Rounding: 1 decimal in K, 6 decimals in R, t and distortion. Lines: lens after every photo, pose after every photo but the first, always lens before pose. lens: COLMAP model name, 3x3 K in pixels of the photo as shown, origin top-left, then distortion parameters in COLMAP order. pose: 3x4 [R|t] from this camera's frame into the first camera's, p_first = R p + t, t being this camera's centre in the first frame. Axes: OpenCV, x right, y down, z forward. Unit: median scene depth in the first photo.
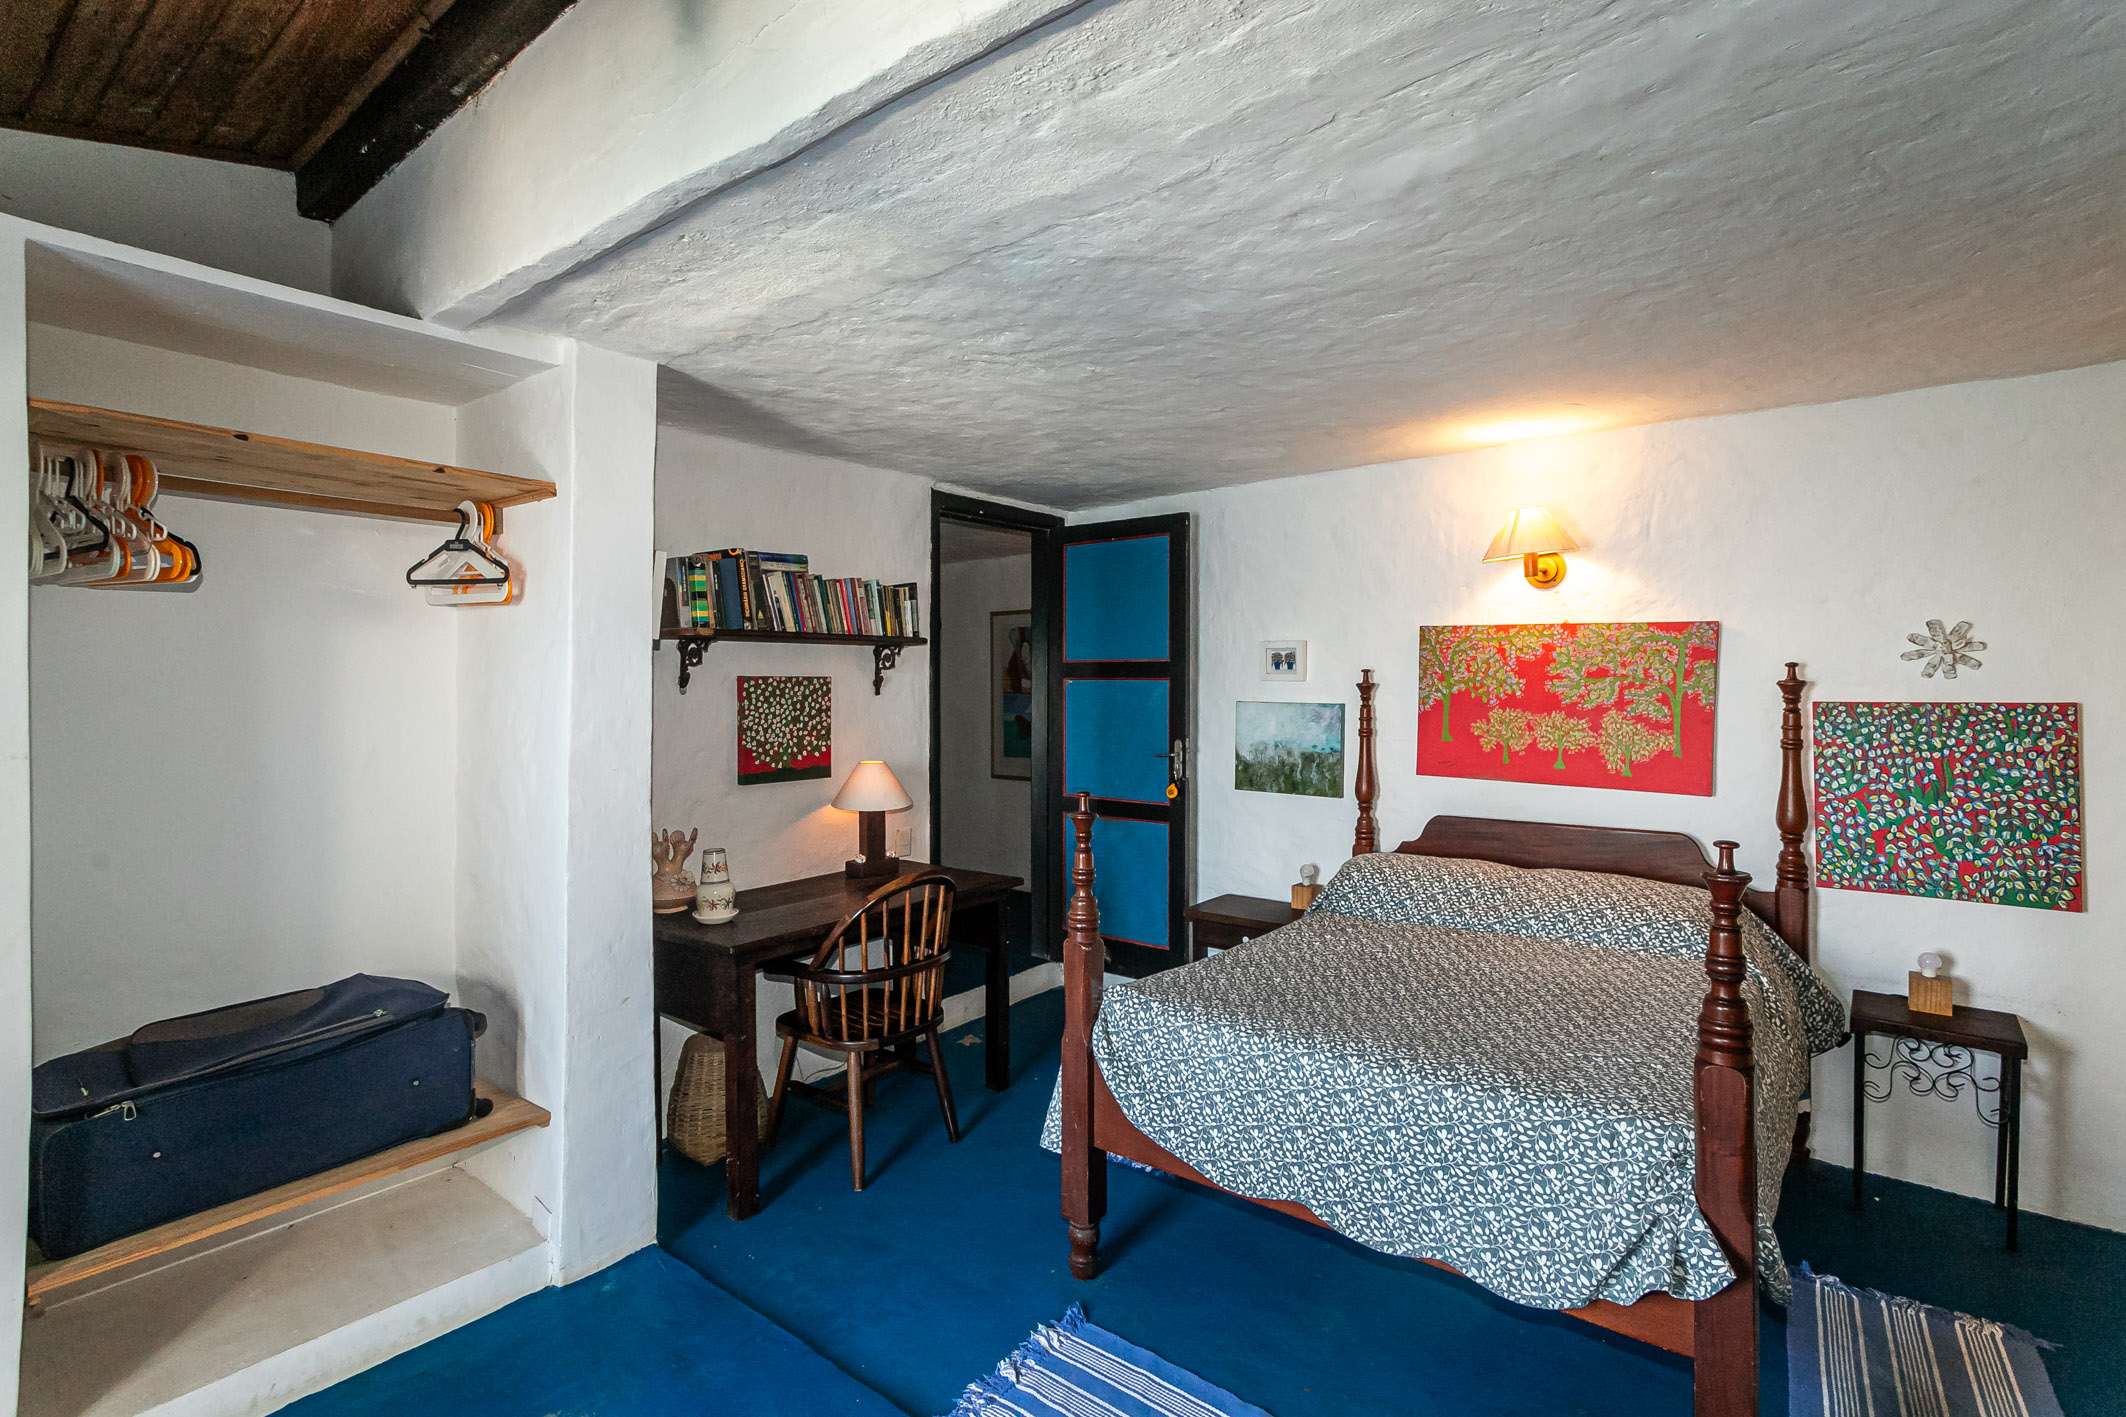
lens RADIAL K [[991.6, 0, 1059.5], [0, 991.6, 700.0], [0, 0, 1]] dist [0.001085, 0.000323]
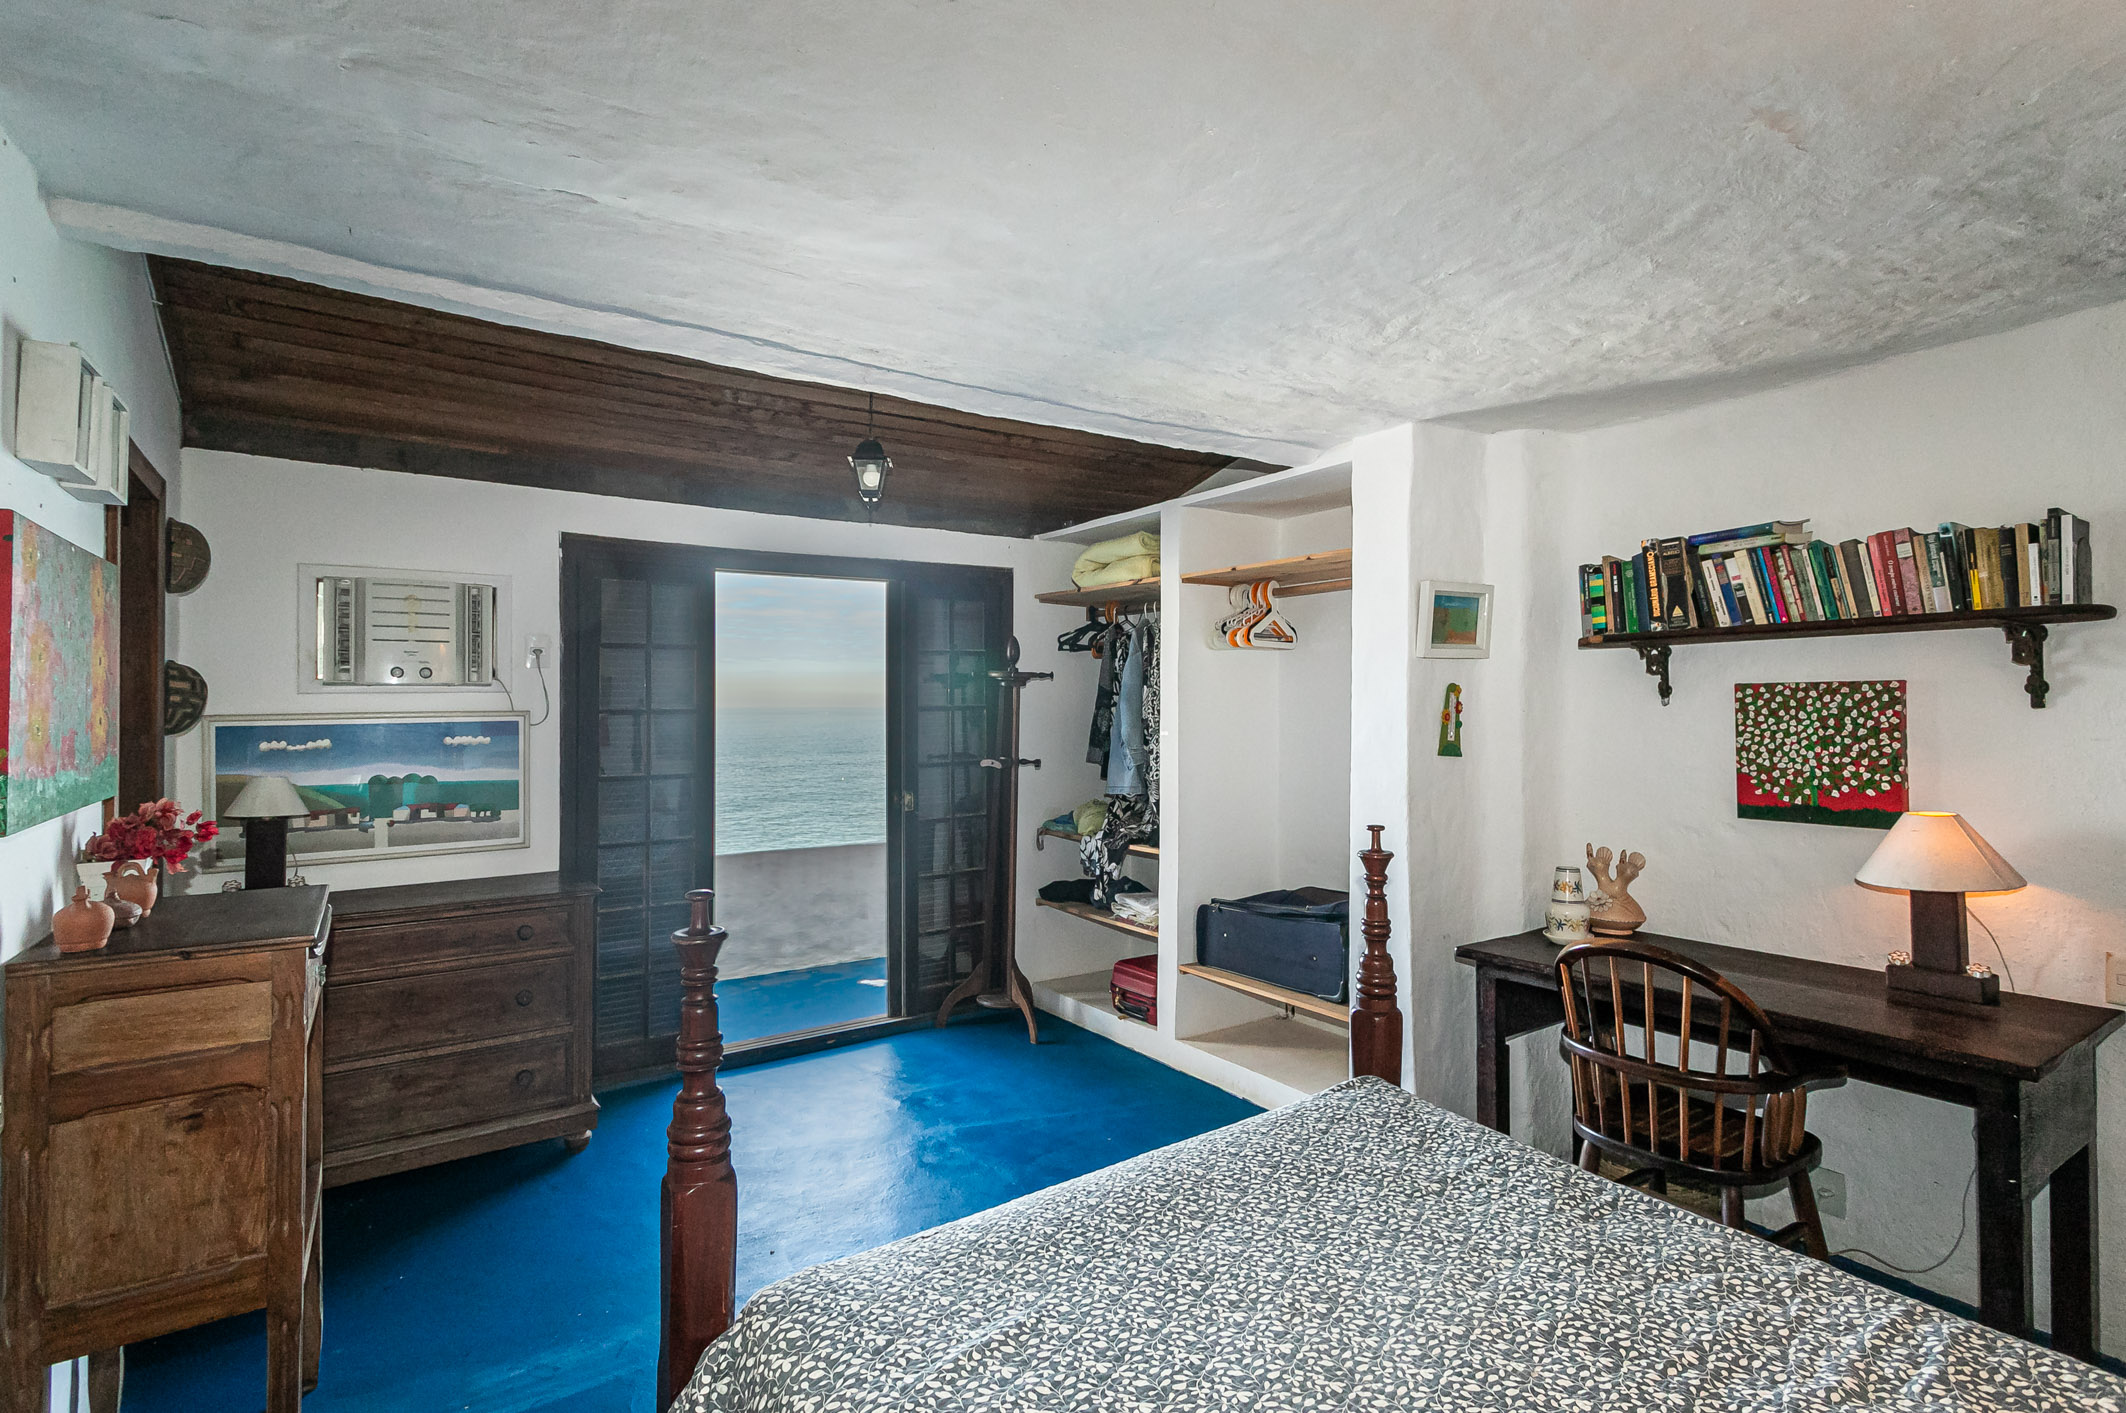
lens RADIAL K [[1001.8, 0, 1065.1], [0, 1001.8, 688.0], [0, 0, 1]] dist [0.016704, 0.000173]
pose [[-0.278424, -0.012732, -0.960374, 0.625115], [-0.005923, 0.999916, -0.011539, -0.007451], [0.960440, 0.002475, -0.278476, 0.694022]]
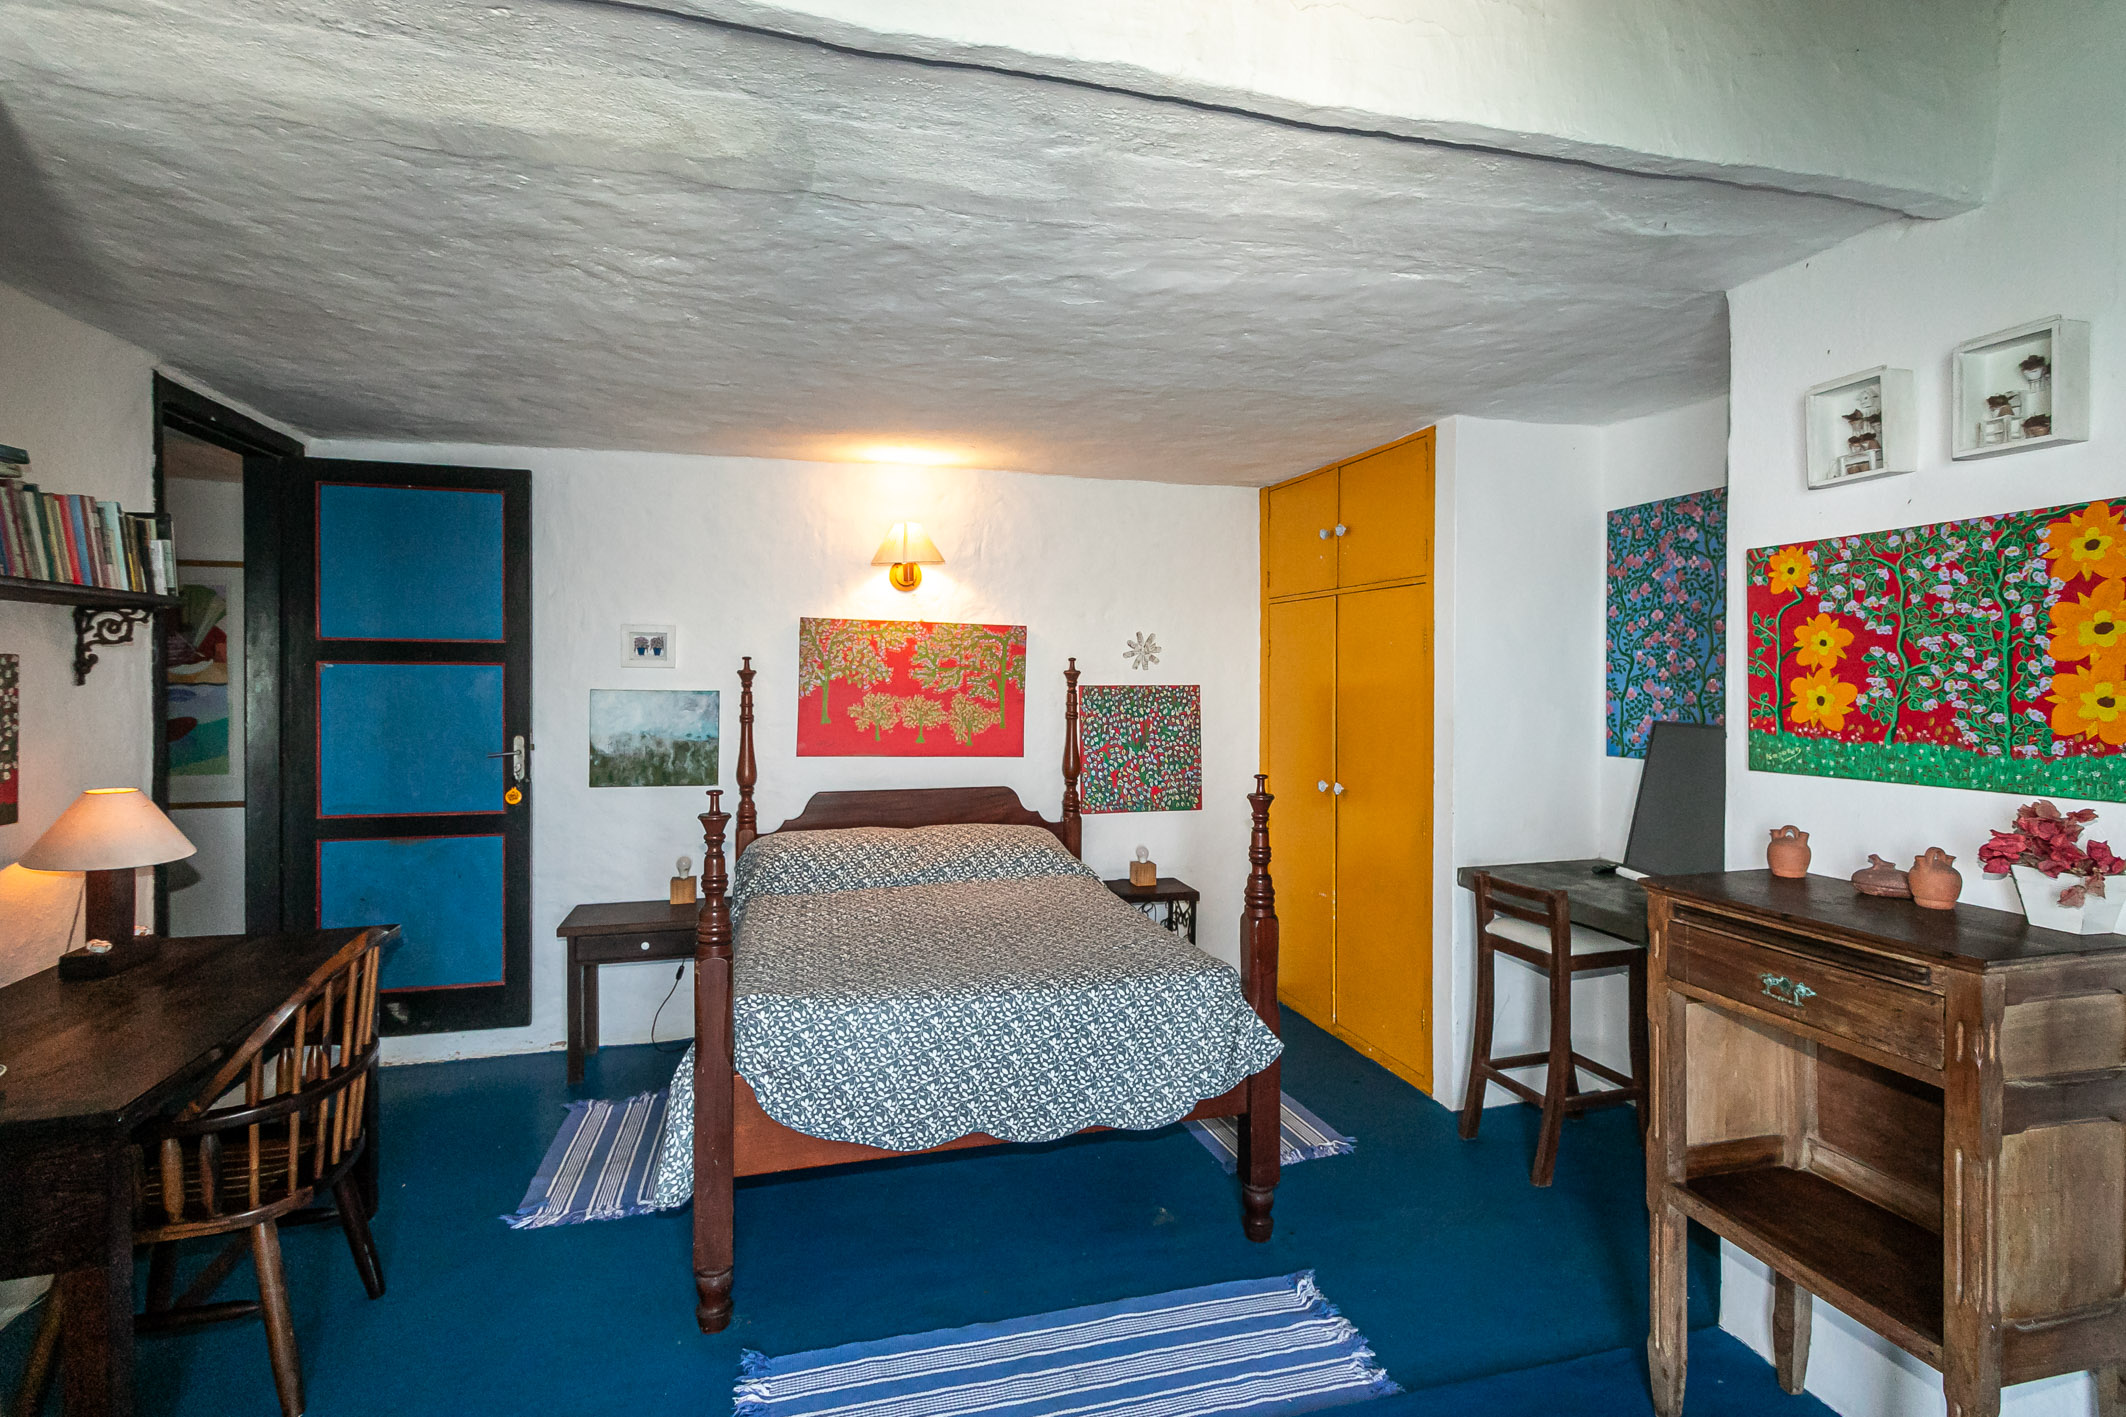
lens RADIAL K [[994.7, 0, 1051.4], [0, 994.7, 690.8], [0, 0, 1]] dist [0.000464, 0.000840]
pose [[0.599264, -0.010736, 0.800480, -0.362662], [0.007297, 0.999942, 0.007948, -0.001962], [-0.800518, 0.001078, 0.599307, 0.151441]]
